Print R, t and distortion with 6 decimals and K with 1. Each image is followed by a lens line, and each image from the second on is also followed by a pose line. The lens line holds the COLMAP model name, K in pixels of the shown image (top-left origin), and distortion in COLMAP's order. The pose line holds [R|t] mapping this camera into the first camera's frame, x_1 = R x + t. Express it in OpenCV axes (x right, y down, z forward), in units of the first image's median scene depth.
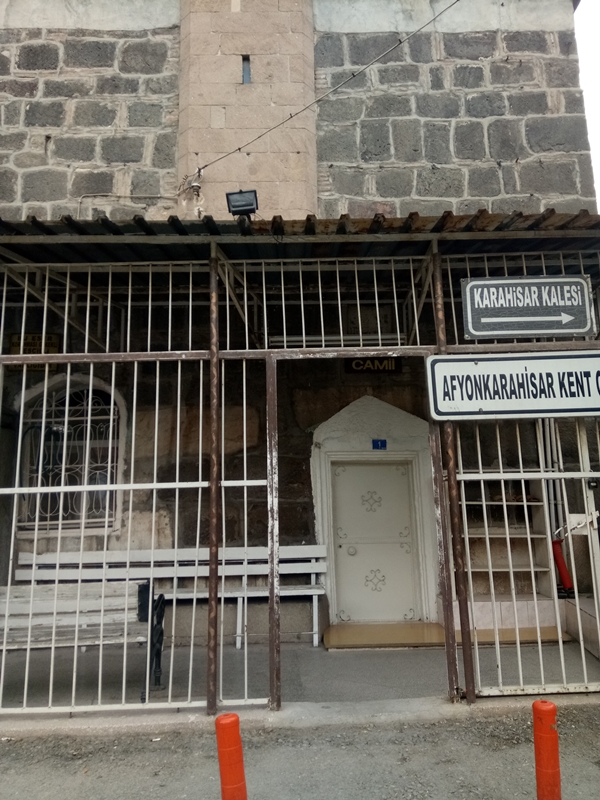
lens RADIAL K [[611.0, 0, 299.8], [0, 611.0, 396.3], [0, 0, 1]] dist [0.077798, -0.090493]
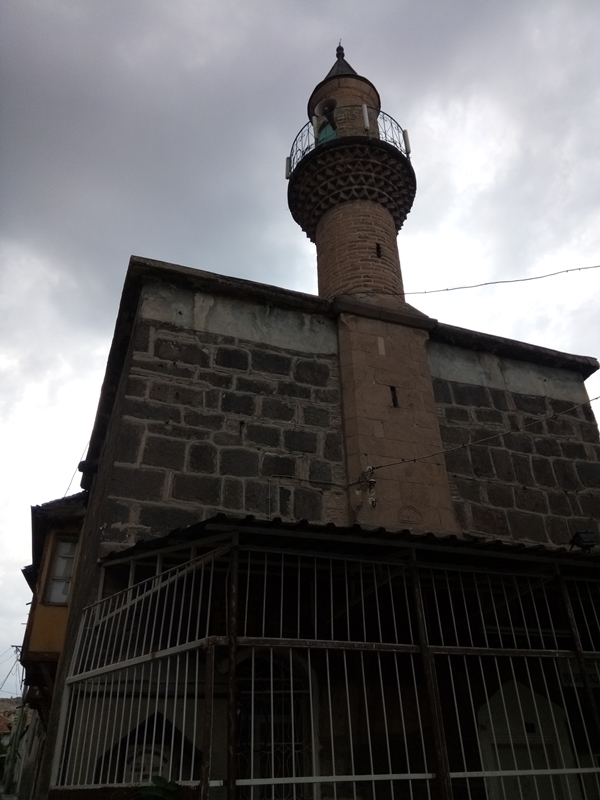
lens RADIAL K [[611.0, 0, 295.3], [0, 611.0, 399.5], [0, 0, 1]] dist [0.077798, -0.090493]
pose [[0.955321, 0.161753, 0.247382, -0.603195], [-0.055515, 0.920264, -0.387340, -0.014543], [-0.290310, 0.356300, 0.888127, -0.075366]]
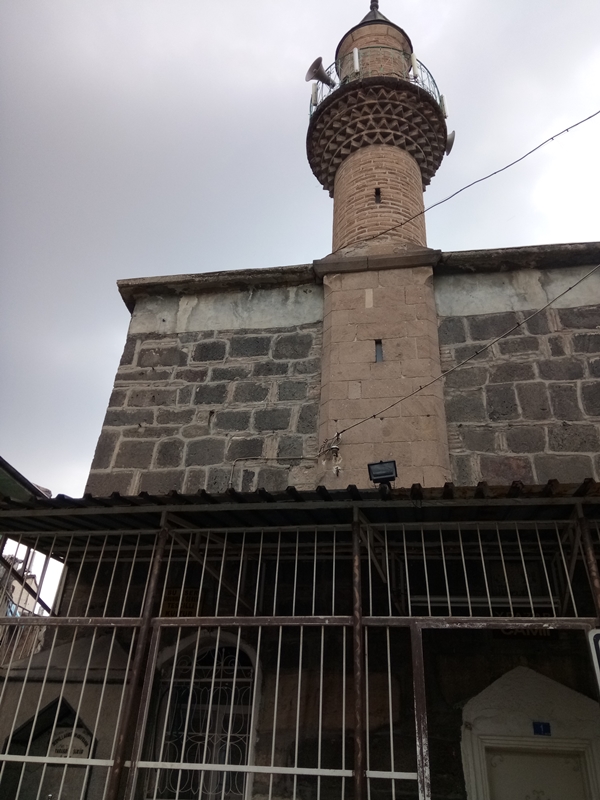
lens RADIAL K [[611.0, 0, 296.7], [0, 611.0, 393.4], [0, 0, 1]] dist [0.077798, -0.090493]
pose [[0.978810, -0.044747, -0.199820, -0.011615], [-0.033883, 0.926987, -0.373559, -0.019685], [0.201947, 0.372414, 0.905829, -0.039623]]
